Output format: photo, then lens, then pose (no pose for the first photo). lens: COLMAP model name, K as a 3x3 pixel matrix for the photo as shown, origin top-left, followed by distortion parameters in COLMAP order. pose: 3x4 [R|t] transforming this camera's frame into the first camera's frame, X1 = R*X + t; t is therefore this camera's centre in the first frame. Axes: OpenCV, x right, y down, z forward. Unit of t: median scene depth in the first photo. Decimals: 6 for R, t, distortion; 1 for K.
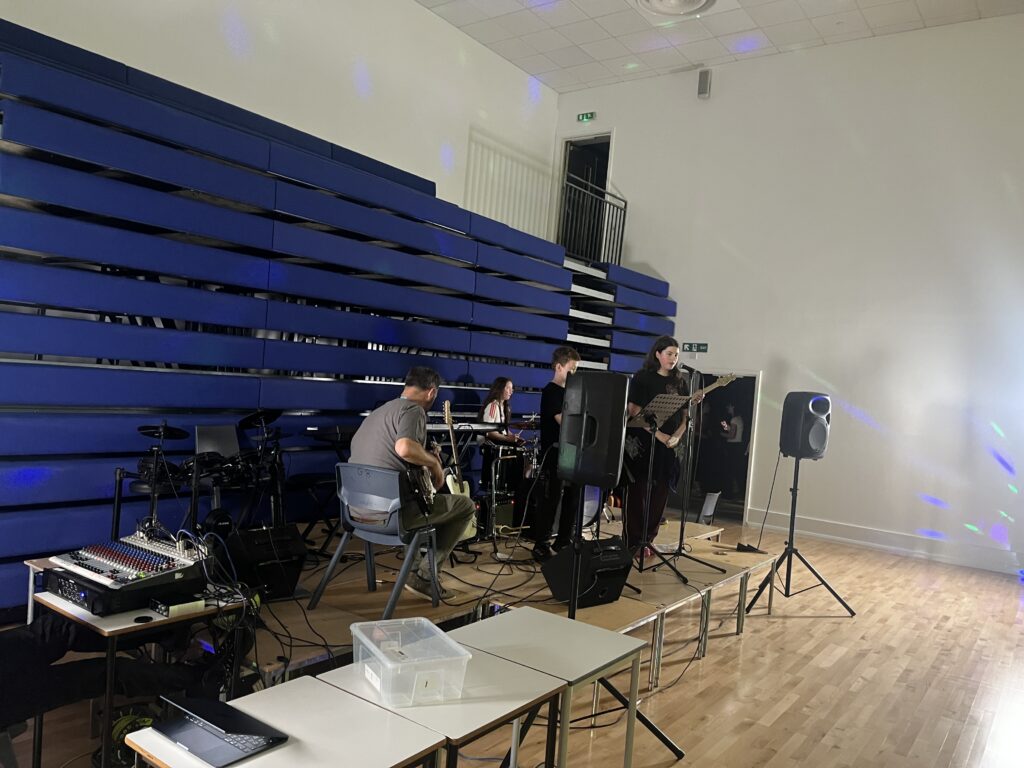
lens RADIAL K [[777.3, 0, 509.2], [0, 777.3, 391.1], [0, 0, 1]] dist [0.032559, -0.059937]
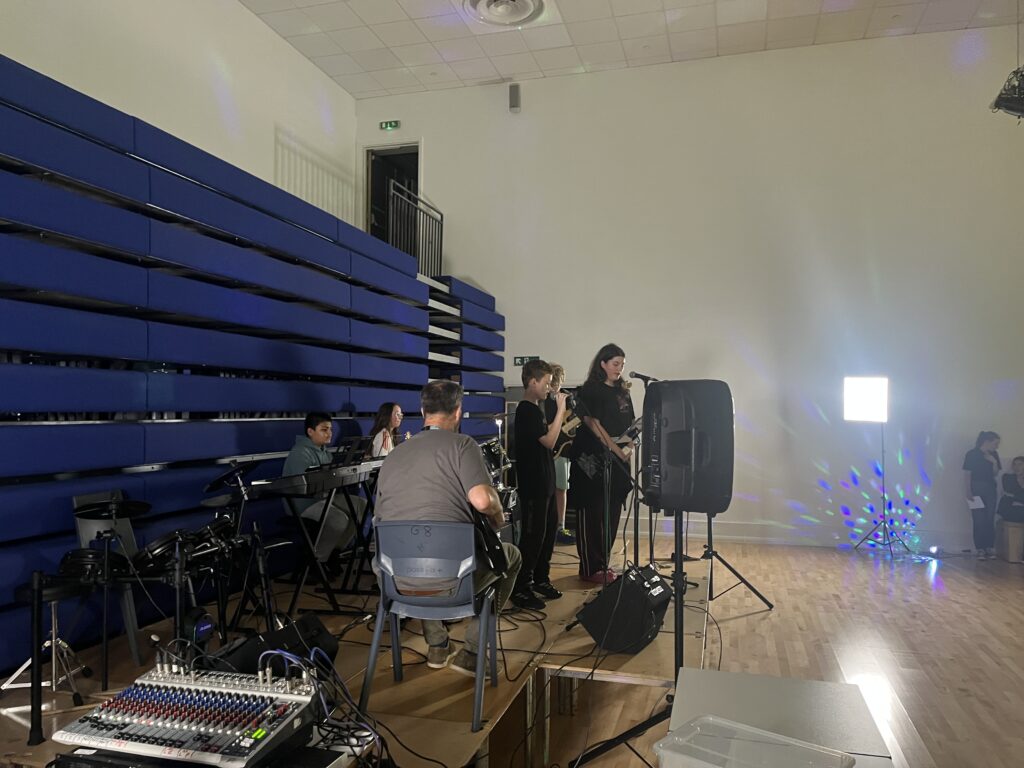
lens RADIAL K [[777.3, 0, 513.2], [0, 777.3, 387.0], [0, 0, 1]] dist [0.032559, -0.059937]
pose [[0.934764, -0.064513, 0.349364, -0.156069], [0.075932, 0.996931, -0.019073, -0.006881], [-0.347061, 0.044357, 0.936793, 0.102062]]
